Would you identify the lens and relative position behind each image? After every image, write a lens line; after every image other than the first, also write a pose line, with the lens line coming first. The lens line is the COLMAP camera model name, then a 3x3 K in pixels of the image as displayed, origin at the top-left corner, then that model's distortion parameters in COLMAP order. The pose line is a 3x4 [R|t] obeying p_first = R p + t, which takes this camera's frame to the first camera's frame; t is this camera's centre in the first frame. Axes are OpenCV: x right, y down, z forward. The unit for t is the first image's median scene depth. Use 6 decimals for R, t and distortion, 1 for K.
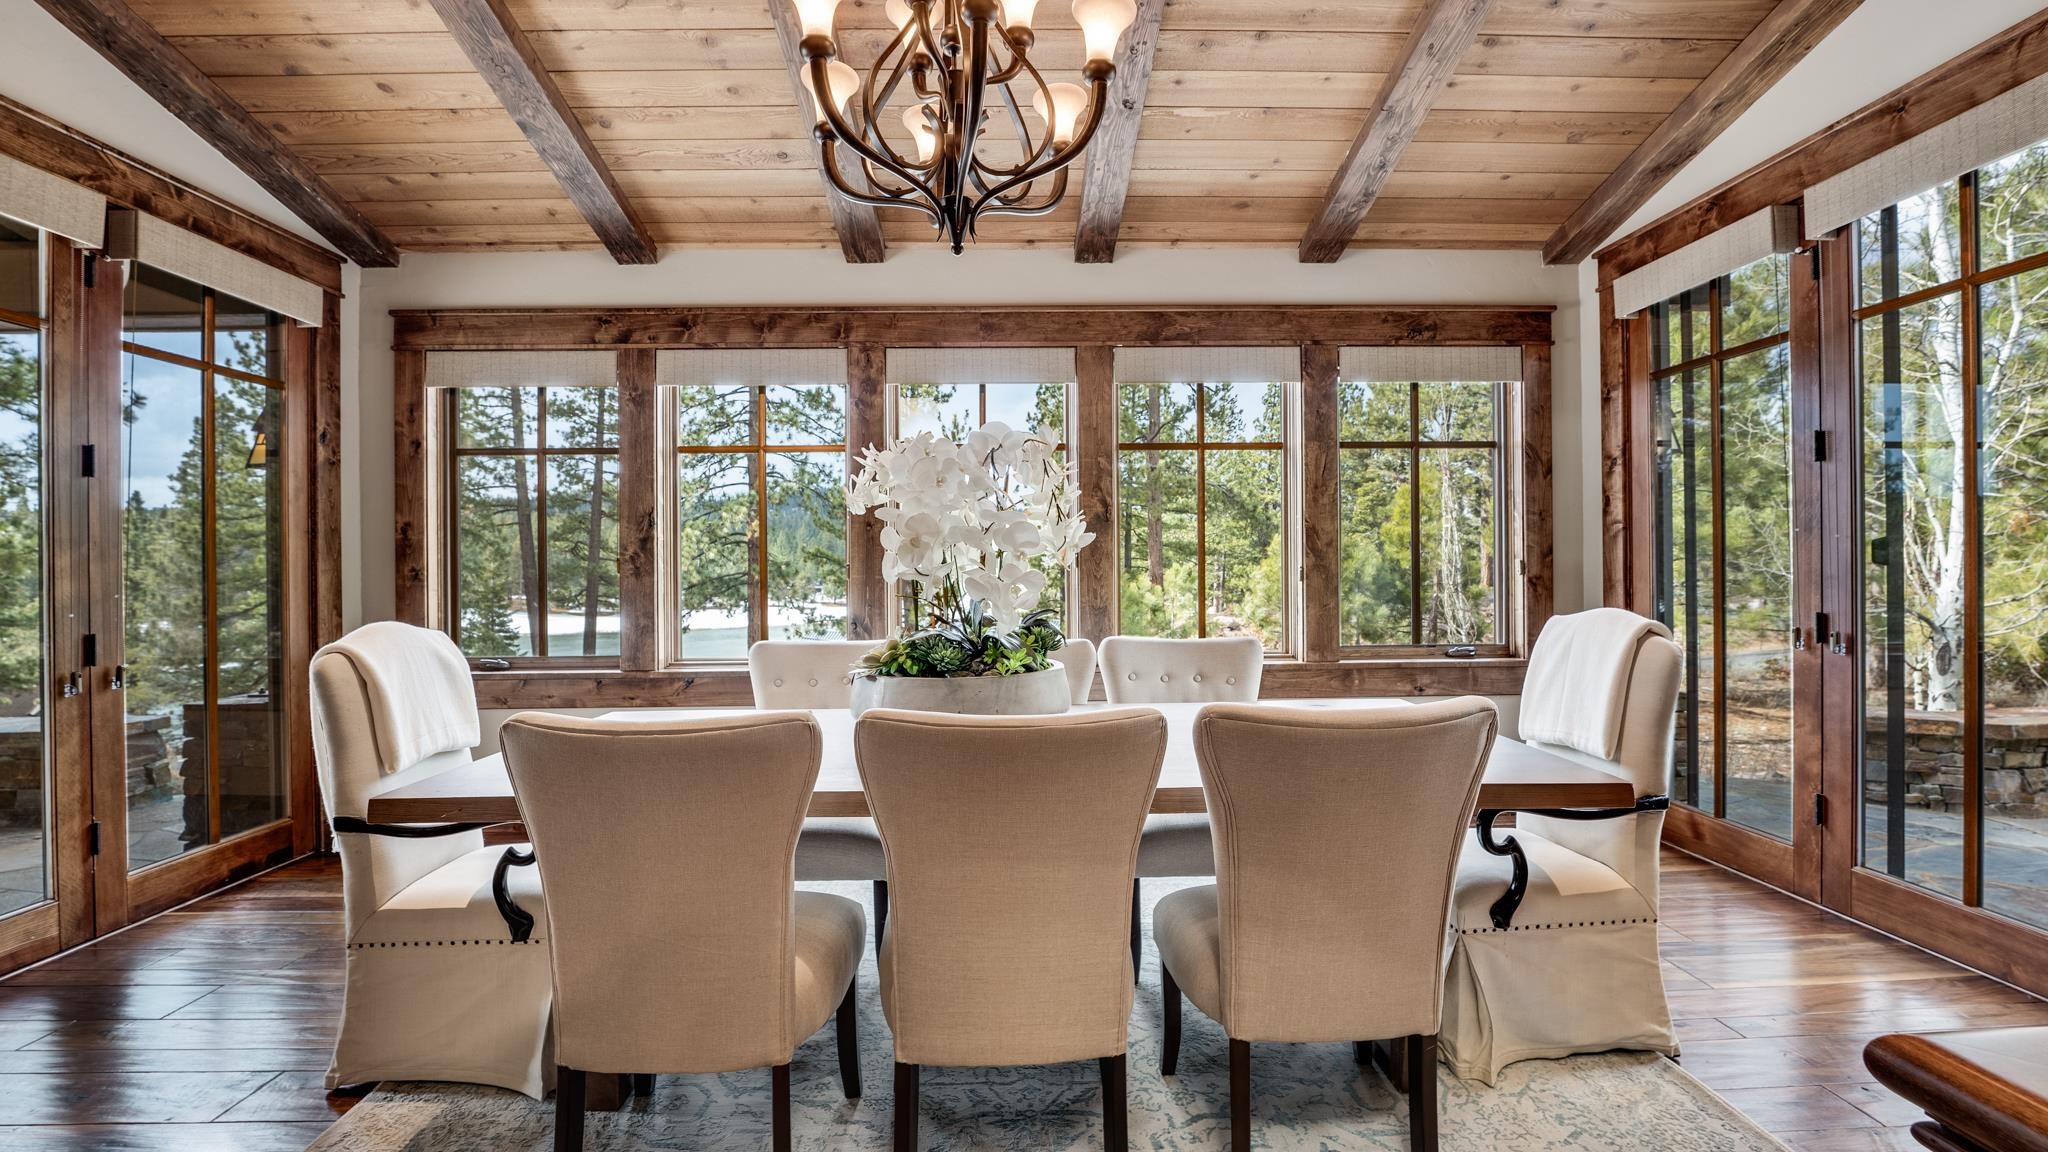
lens RADIAL K [[875.6, 0, 1021.0], [0, 875.6, 577.4], [0, 0, 1]] dist [-0.011929, -0.000577]
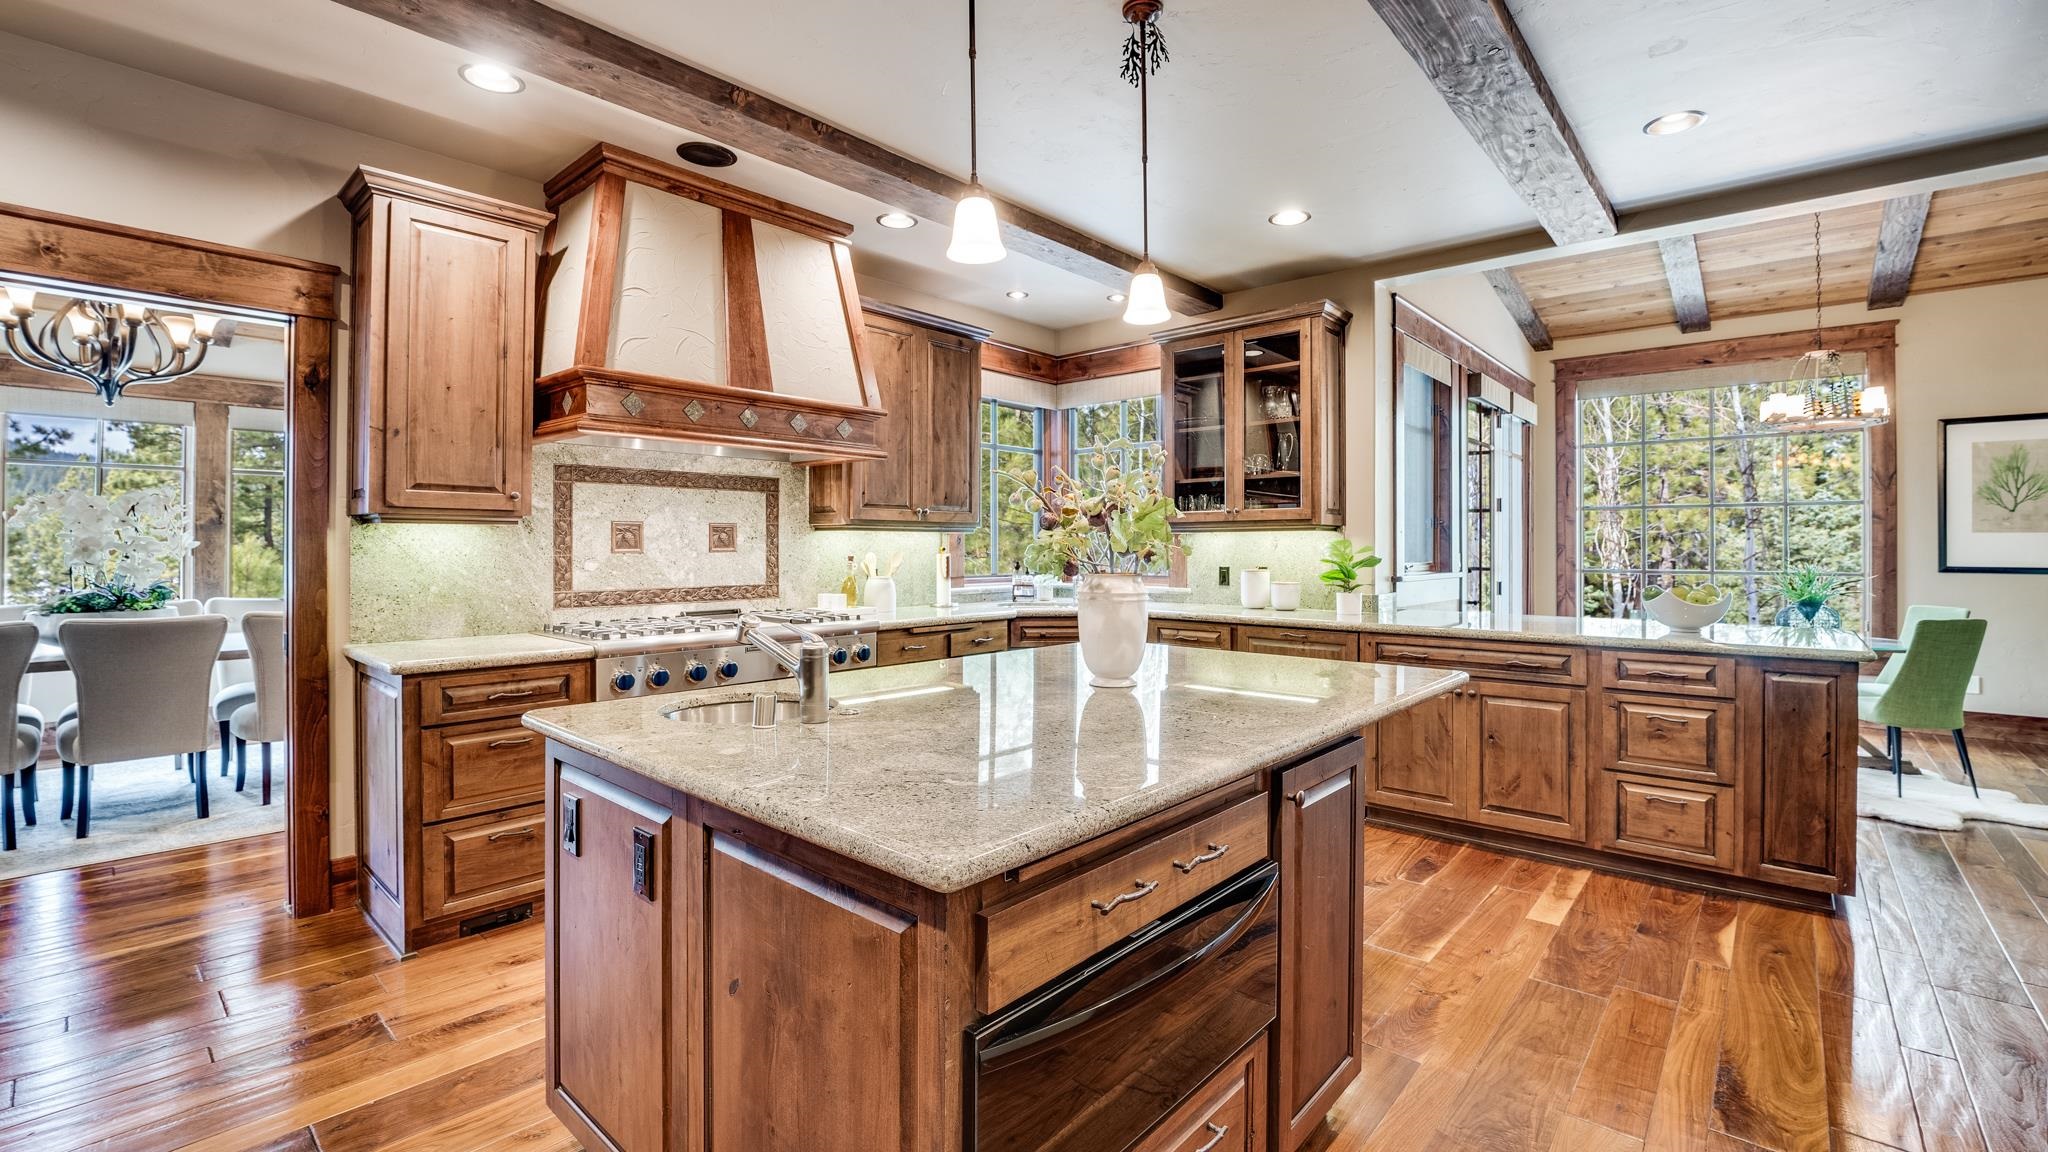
lens RADIAL K [[875.6, 0, 1043.9], [0, 875.6, 540.4], [0, 0, 1]] dist [-0.011929, -0.000577]
pose [[0.673757, 0.017166, 0.738754, -0.043477], [-0.002960, 0.999785, -0.020532, -0.011675], [-0.738947, 0.011647, 0.673663, -1.004698]]
